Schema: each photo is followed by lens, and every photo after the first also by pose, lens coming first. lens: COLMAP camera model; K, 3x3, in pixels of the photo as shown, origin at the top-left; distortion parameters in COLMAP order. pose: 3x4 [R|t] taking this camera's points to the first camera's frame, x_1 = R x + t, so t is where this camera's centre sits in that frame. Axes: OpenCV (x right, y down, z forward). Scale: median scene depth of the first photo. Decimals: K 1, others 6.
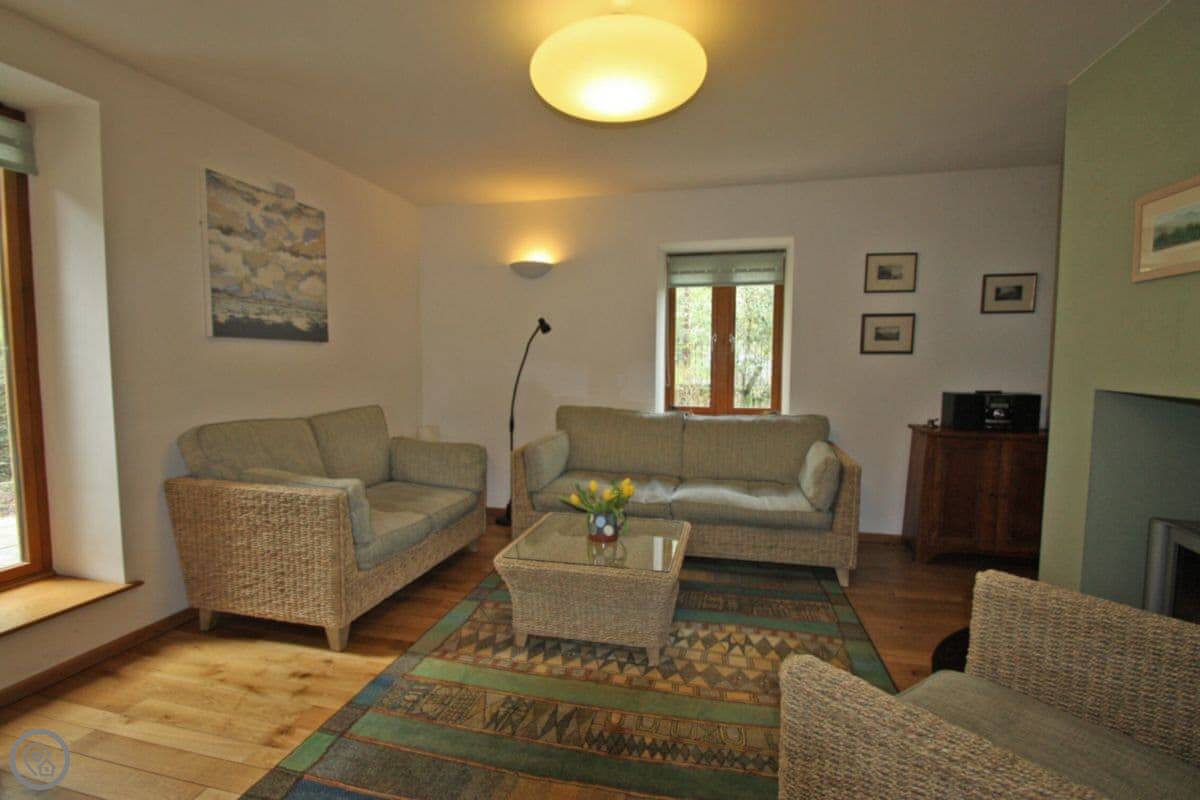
lens RADIAL K [[556.6, 0, 597.0], [0, 556.6, 395.9], [0, 0, 1]] dist [-0.006856, -0.005709]
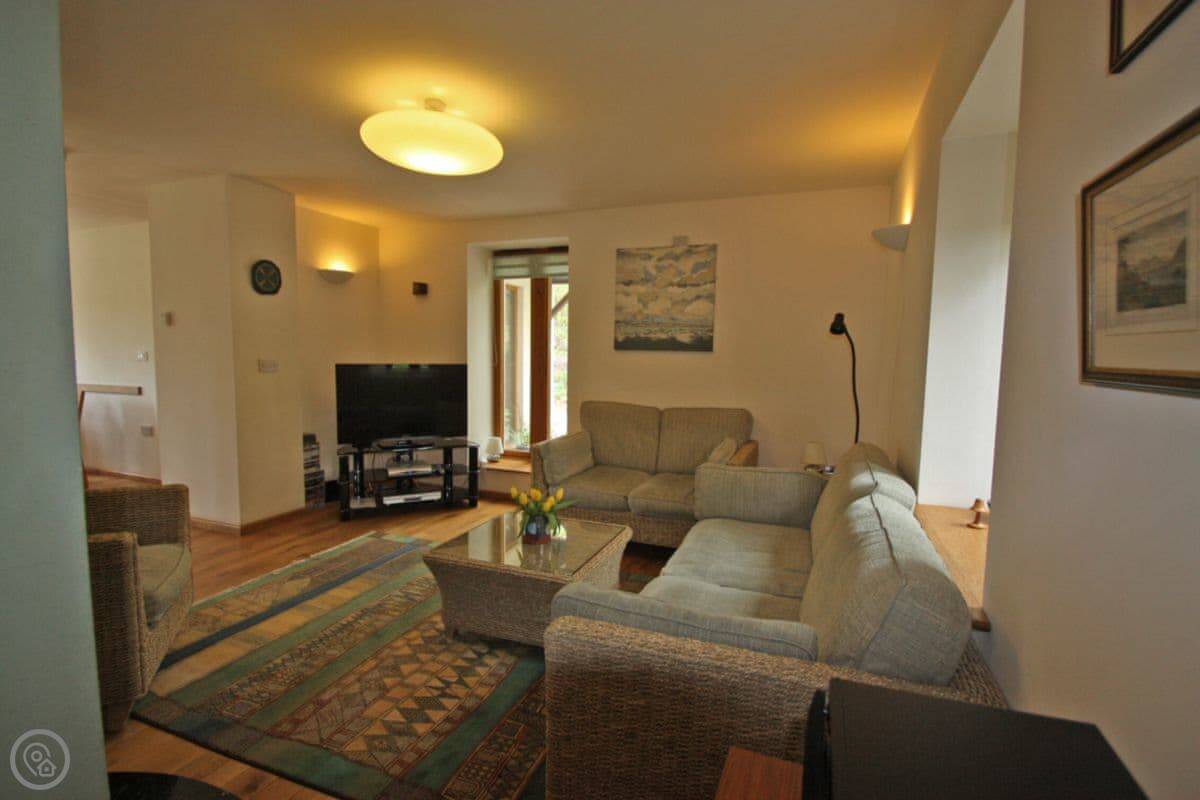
lens RADIAL K [[556.6, 0, 601.8], [0, 556.6, 393.9], [0, 0, 1]] dist [-0.006856, -0.005709]
pose [[-0.125907, 0.058169, -0.990335, 0.864161], [-0.081493, 0.994299, 0.068763, -0.079532], [0.988689, 0.089364, -0.120448, 1.056420]]
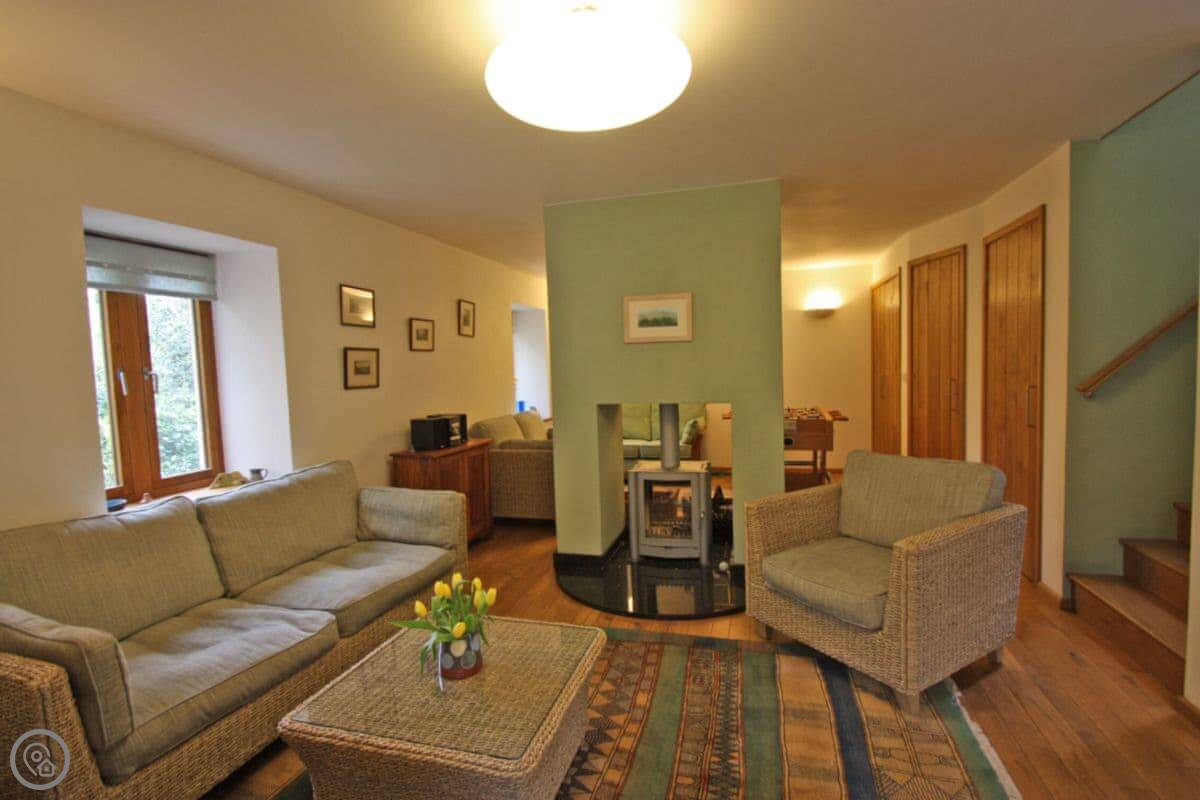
lens RADIAL K [[556.6, 0, 601.1], [0, 556.6, 402.2], [0, 0, 1]] dist [-0.006856, -0.005709]
pose [[0.045905, -0.066271, 0.996745, -0.560523], [0.098475, 0.993237, 0.061502, -0.087422], [-0.994080, 0.095332, 0.052120, 0.659737]]
